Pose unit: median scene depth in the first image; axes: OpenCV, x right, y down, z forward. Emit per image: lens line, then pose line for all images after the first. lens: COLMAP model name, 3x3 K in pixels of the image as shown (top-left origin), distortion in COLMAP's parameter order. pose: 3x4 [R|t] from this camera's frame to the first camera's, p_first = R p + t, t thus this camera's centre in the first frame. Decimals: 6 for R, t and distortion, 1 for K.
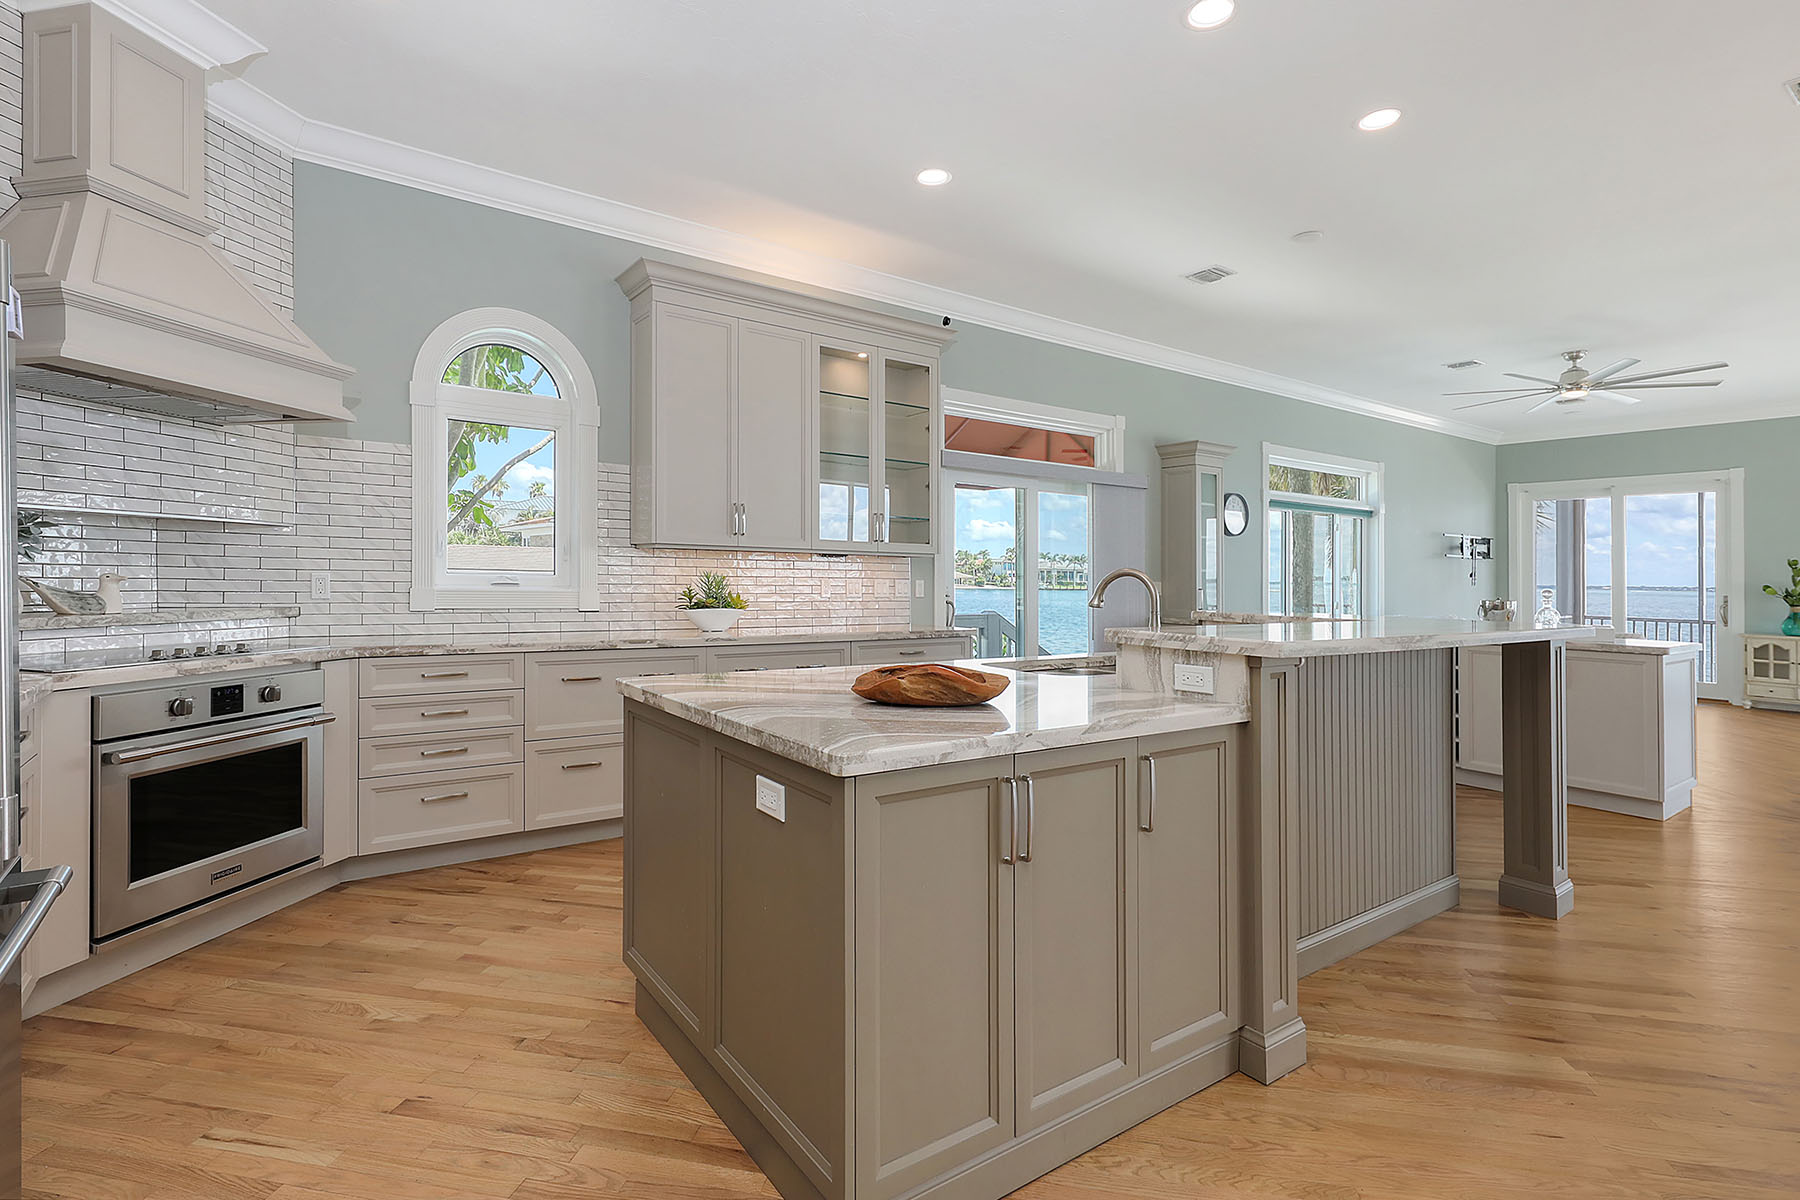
lens RADIAL K [[854.6, 0, 870.6], [0, 854.6, 576.0], [0, 0, 1]] dist [0.013306, -0.000208]
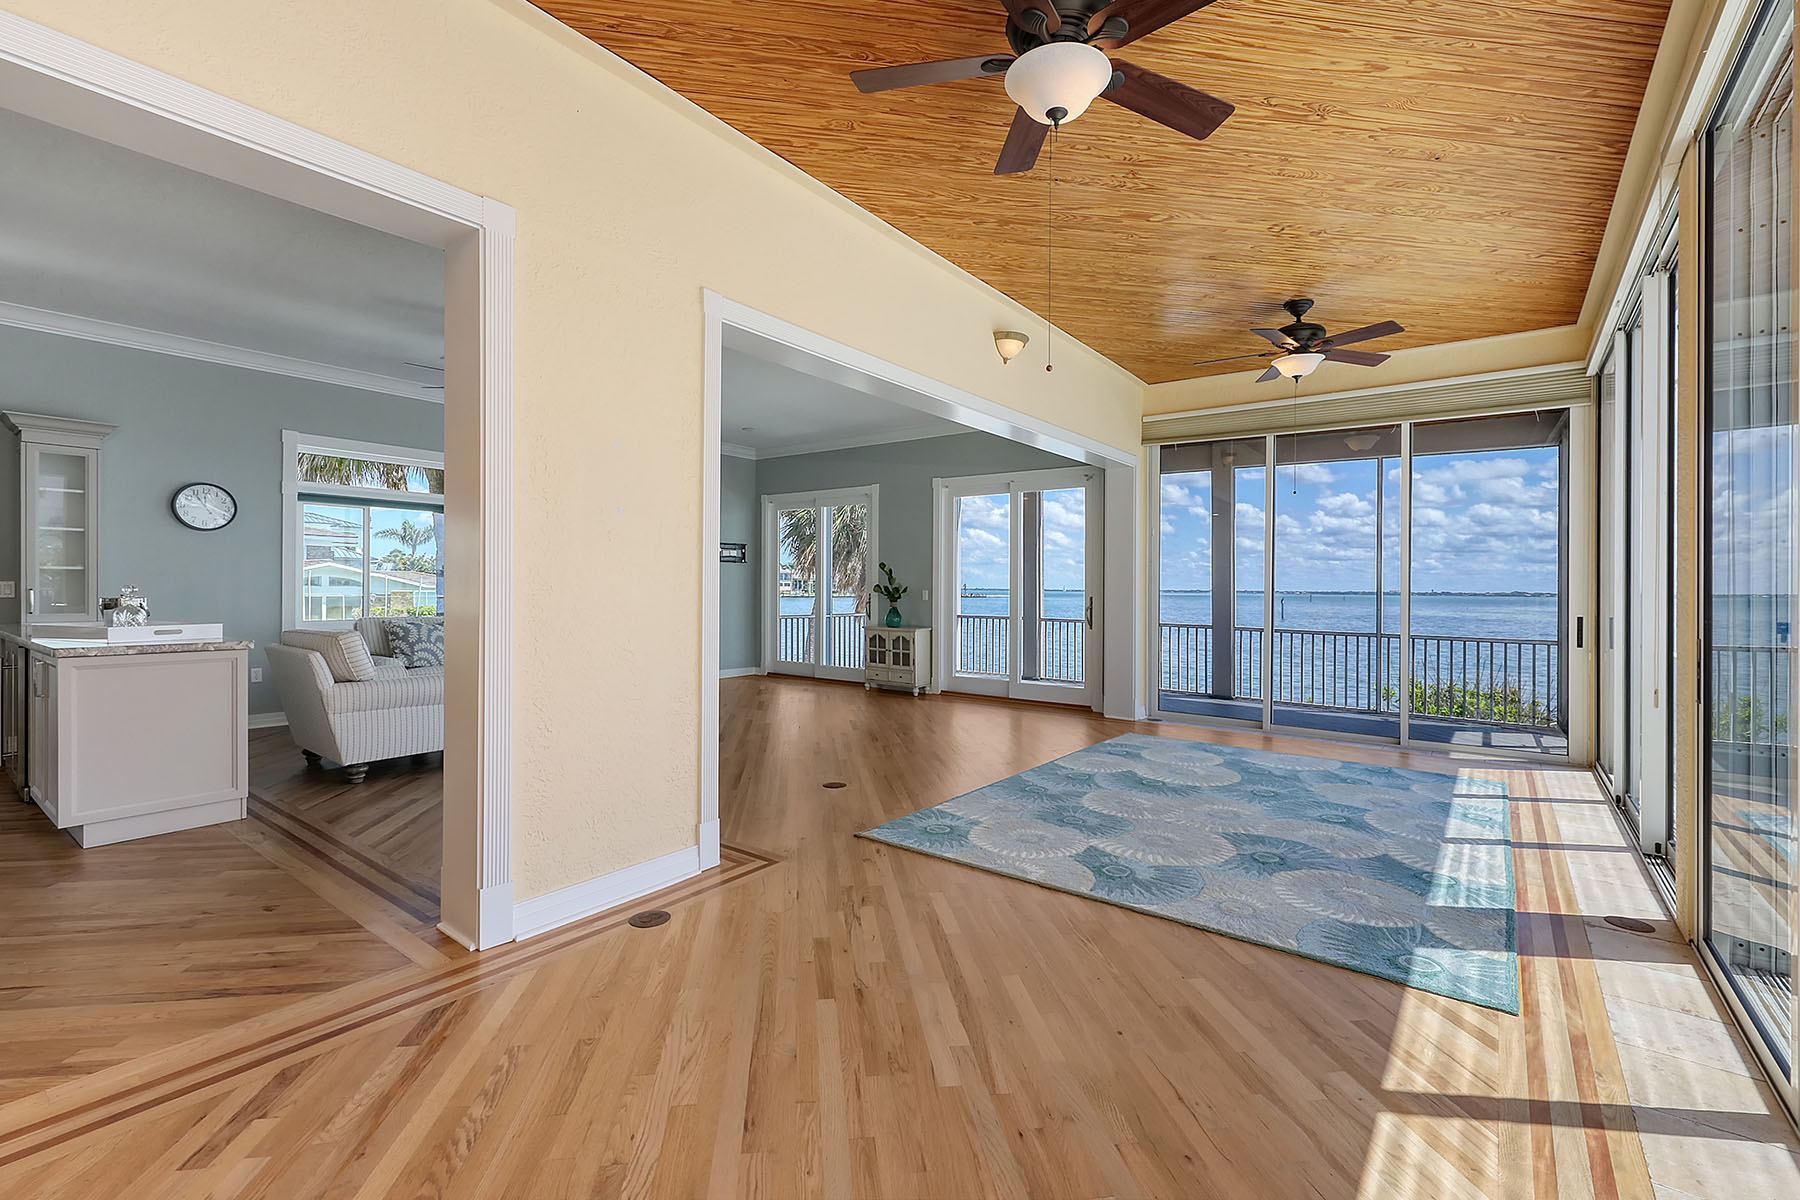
lens RADIAL K [[756.7, 0, 900.0], [0, 756.7, 600.0], [0, 0, 1]] dist [0.002461, 0.000026]
pose [[0.954498, -0.010700, 0.298026, 1.281683], [0.004844, 0.999781, 0.020380, 0.019225], [-0.298178, -0.018010, 0.954340, 0.029761]]
